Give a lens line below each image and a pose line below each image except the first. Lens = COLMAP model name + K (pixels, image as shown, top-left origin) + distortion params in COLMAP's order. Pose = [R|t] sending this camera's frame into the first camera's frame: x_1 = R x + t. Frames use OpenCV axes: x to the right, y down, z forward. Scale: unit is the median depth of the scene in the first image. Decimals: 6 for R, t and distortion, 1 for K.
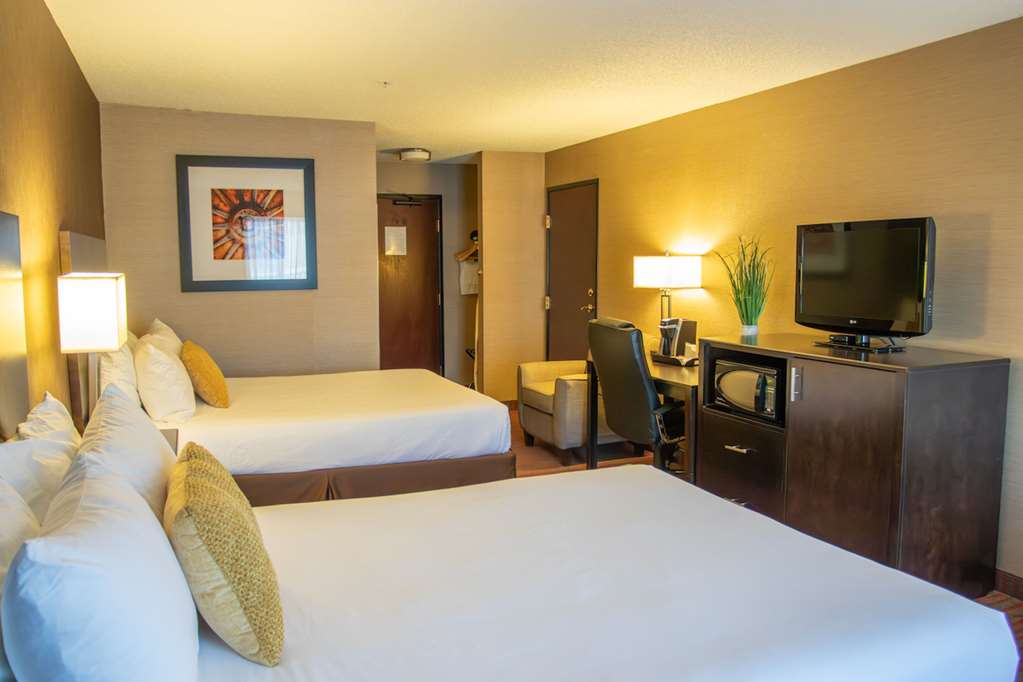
lens RADIAL K [[799.9, 0, 512.5], [0, 799.9, 355.4], [0, 0, 1]] dist [-0.090347, 0.050194]
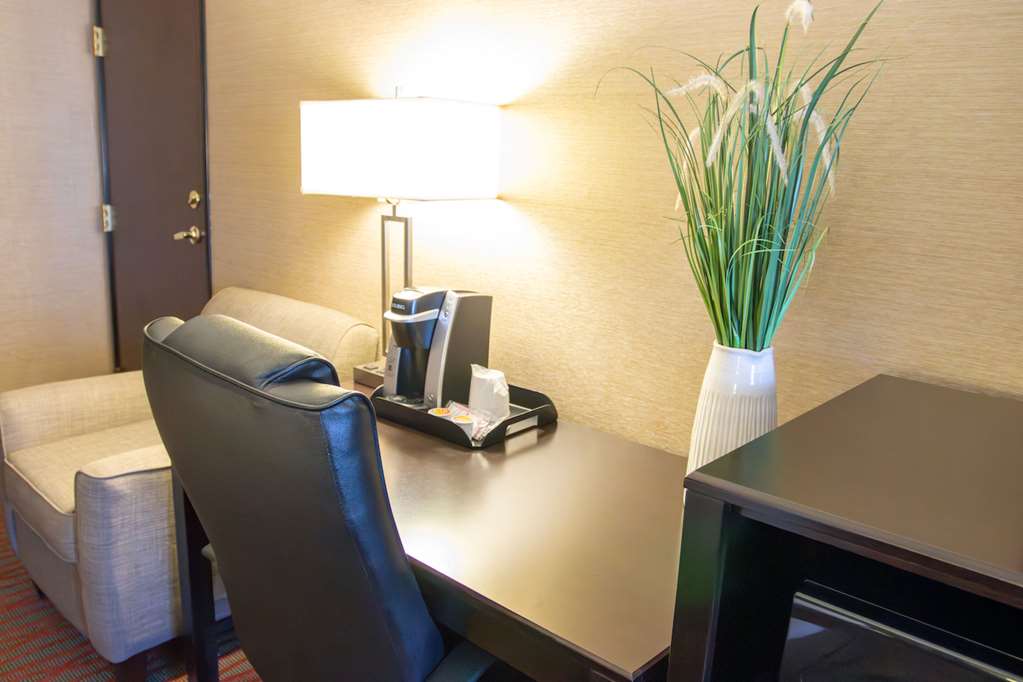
lens RADIAL K [[799.9, 0, 512.5], [0, 799.9, 355.4], [0, 0, 1]] dist [-0.090347, 0.050194]
pose [[0.906641, -0.057202, 0.418007, 0.090935], [0.004226, 0.991948, 0.126577, -0.061182], [-0.421882, -0.112993, 0.899582, 0.675946]]
